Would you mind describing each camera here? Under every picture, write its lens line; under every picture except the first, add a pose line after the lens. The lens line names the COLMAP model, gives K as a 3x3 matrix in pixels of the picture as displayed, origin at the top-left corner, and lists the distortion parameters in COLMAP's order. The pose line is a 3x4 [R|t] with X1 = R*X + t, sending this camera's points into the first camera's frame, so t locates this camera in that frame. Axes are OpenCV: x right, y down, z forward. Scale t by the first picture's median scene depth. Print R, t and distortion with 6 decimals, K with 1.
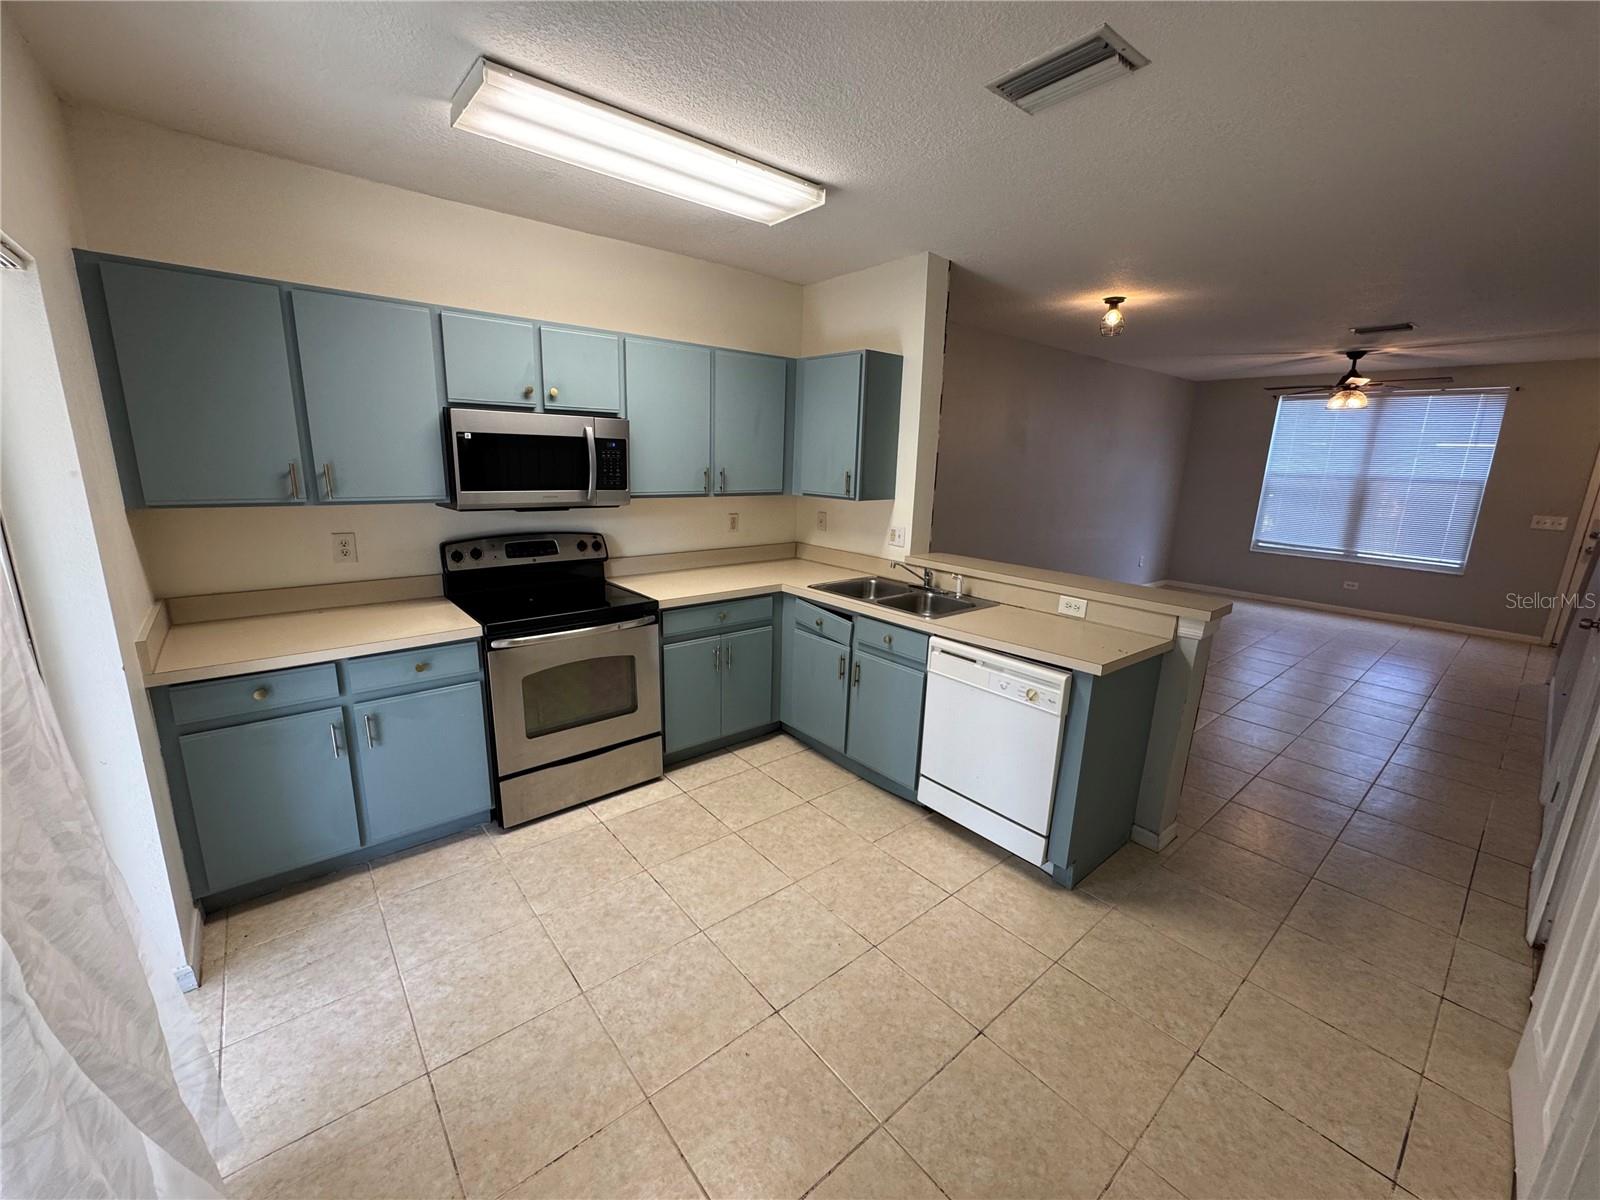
lens RADIAL K [[637.9, 0, 799.0], [0, 637.9, 602.5], [0, 0, 1]] dist [-0.002434, 0.000902]
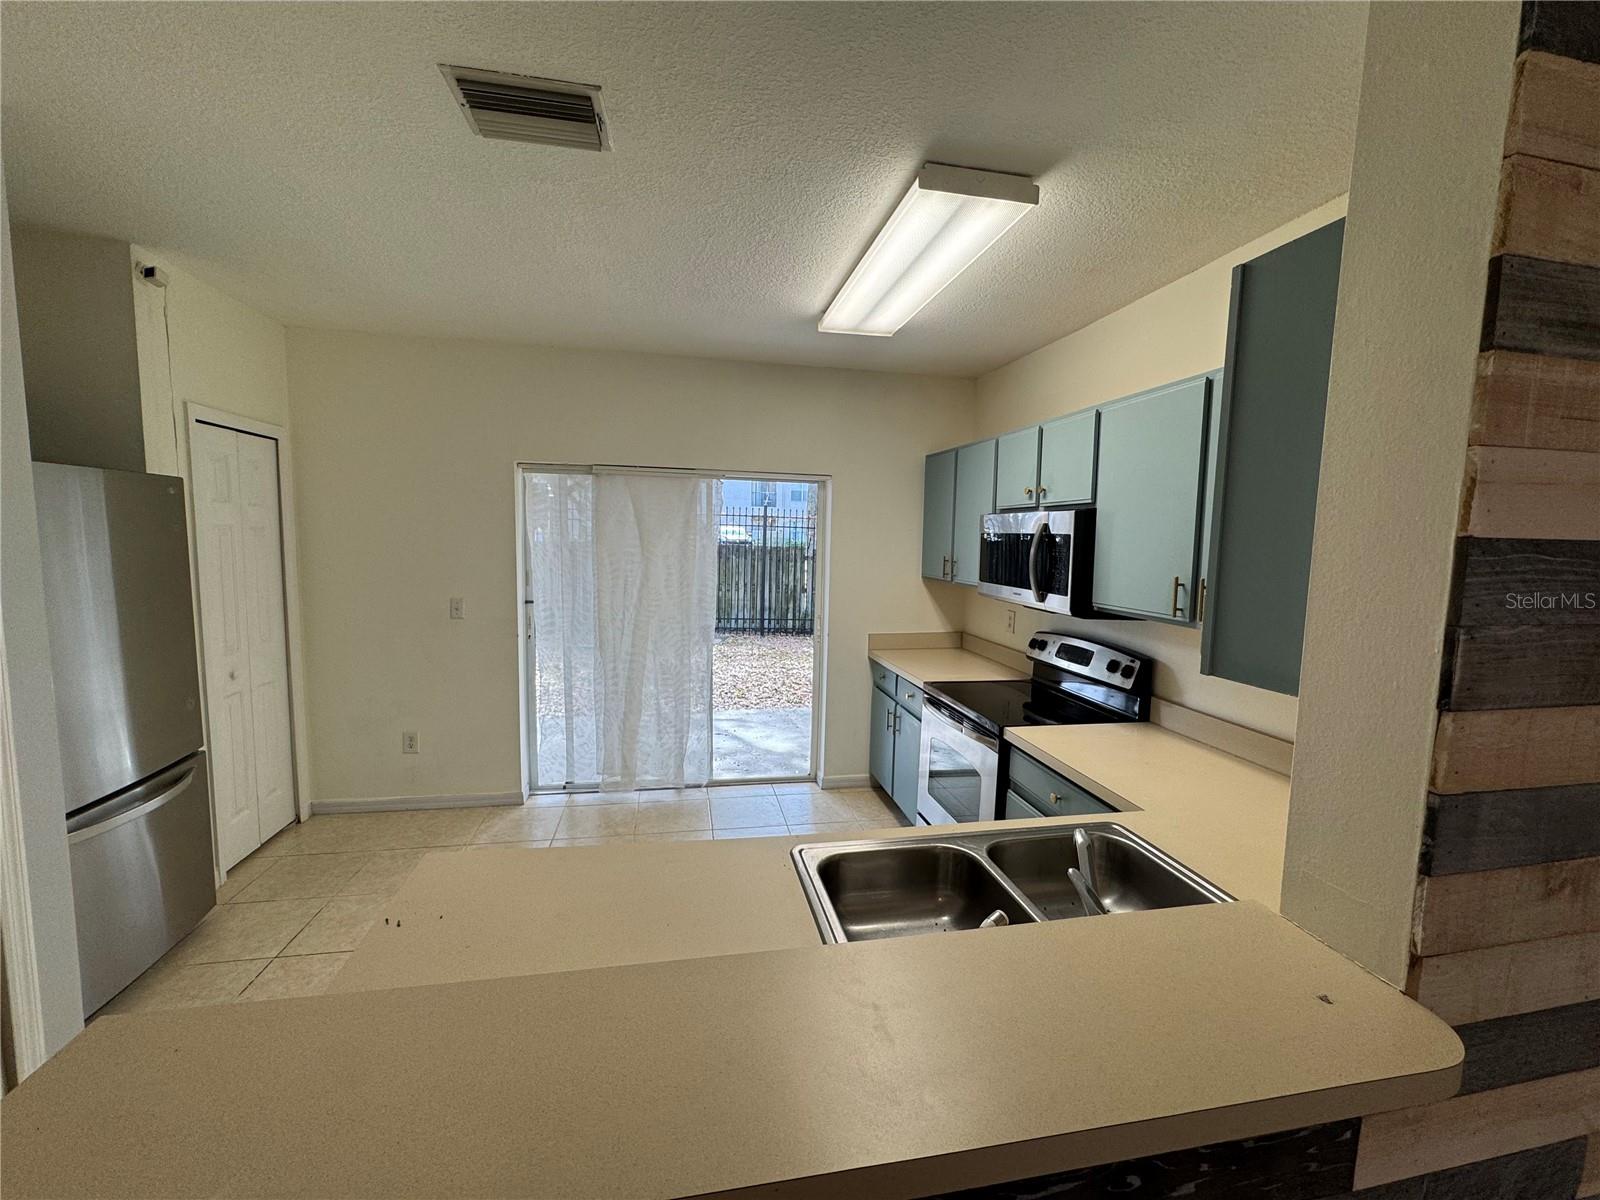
lens RADIAL K [[637.9, 0, 798.1], [0, 637.9, 600.9], [0, 0, 1]] dist [-0.002434, 0.000902]
pose [[-0.488893, 0.047888, -0.871028, 0.633657], [-0.234527, 0.954515, 0.184114, -0.255784], [0.840226, 0.294292, -0.455425, 1.161404]]
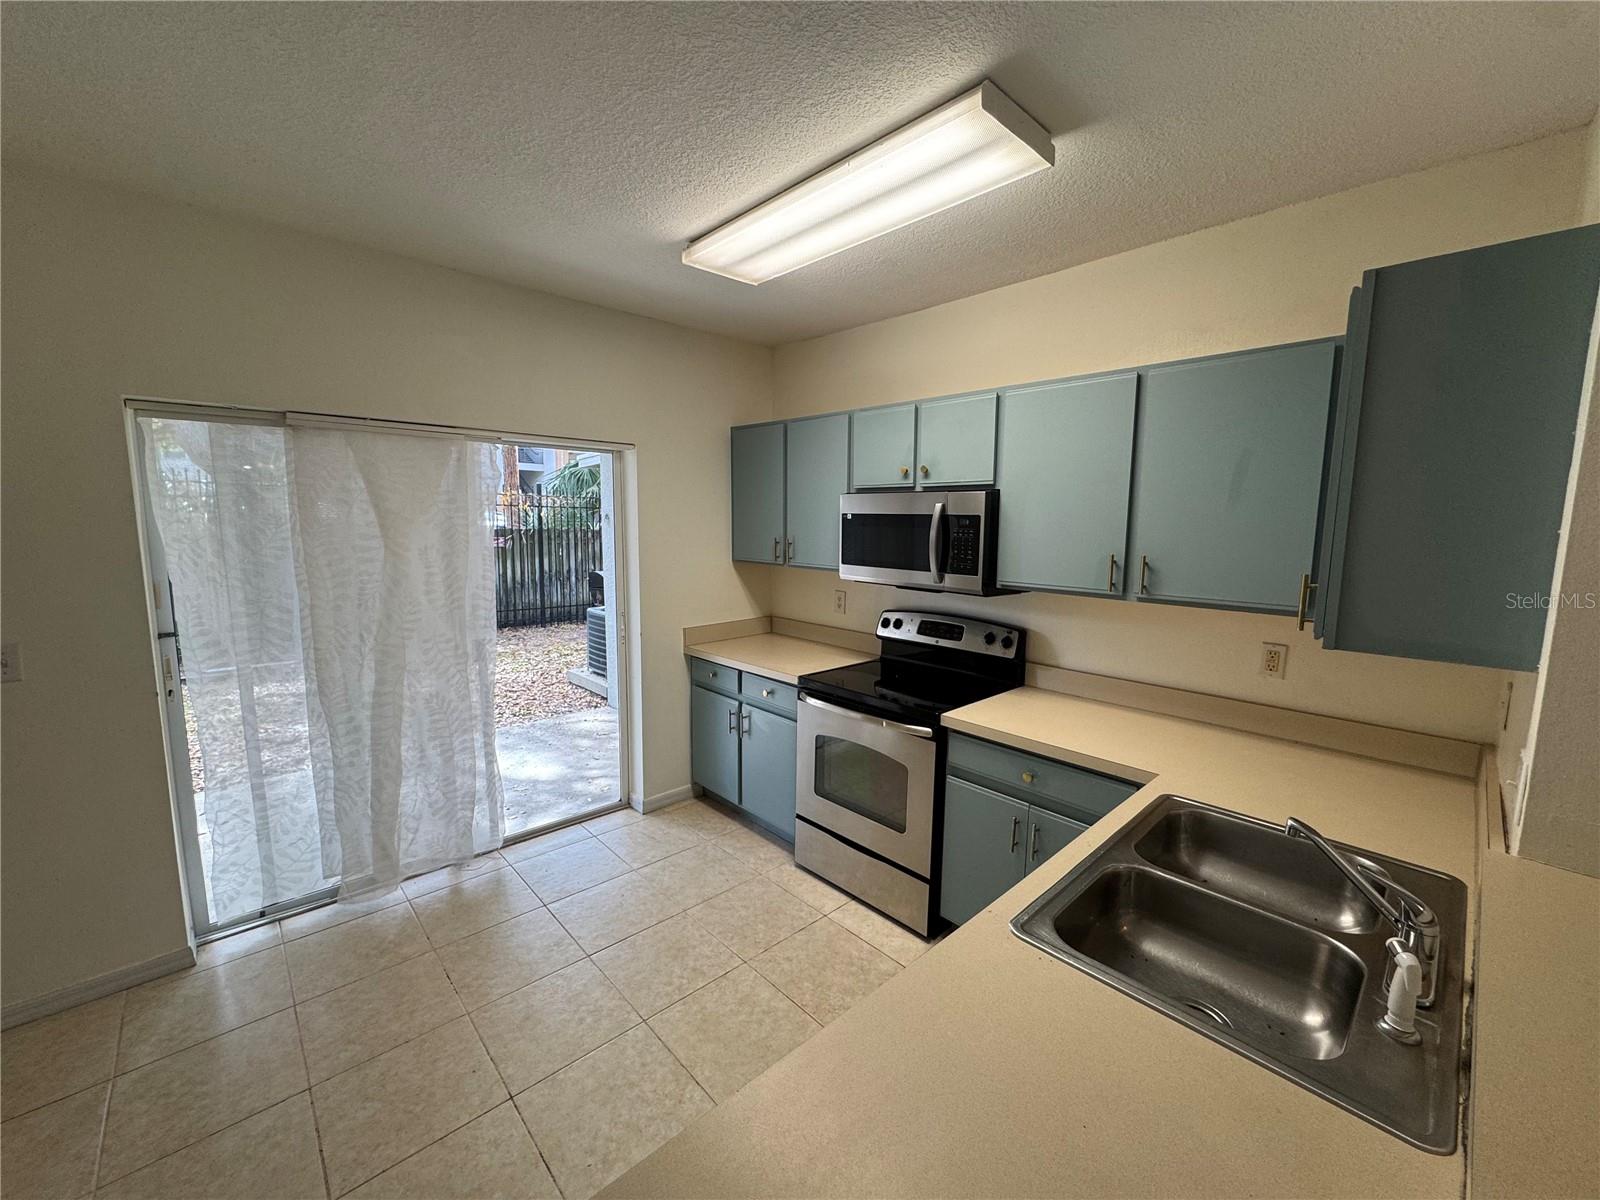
lens RADIAL K [[637.9, 0, 795.9], [0, 637.9, 600.3], [0, 0, 1]] dist [-0.002434, 0.000902]
pose [[0.043739, 0.101209, -0.993903, 0.569685], [-0.236653, 0.967591, 0.088115, -0.175113], [0.970609, 0.231356, 0.066272, 0.781695]]
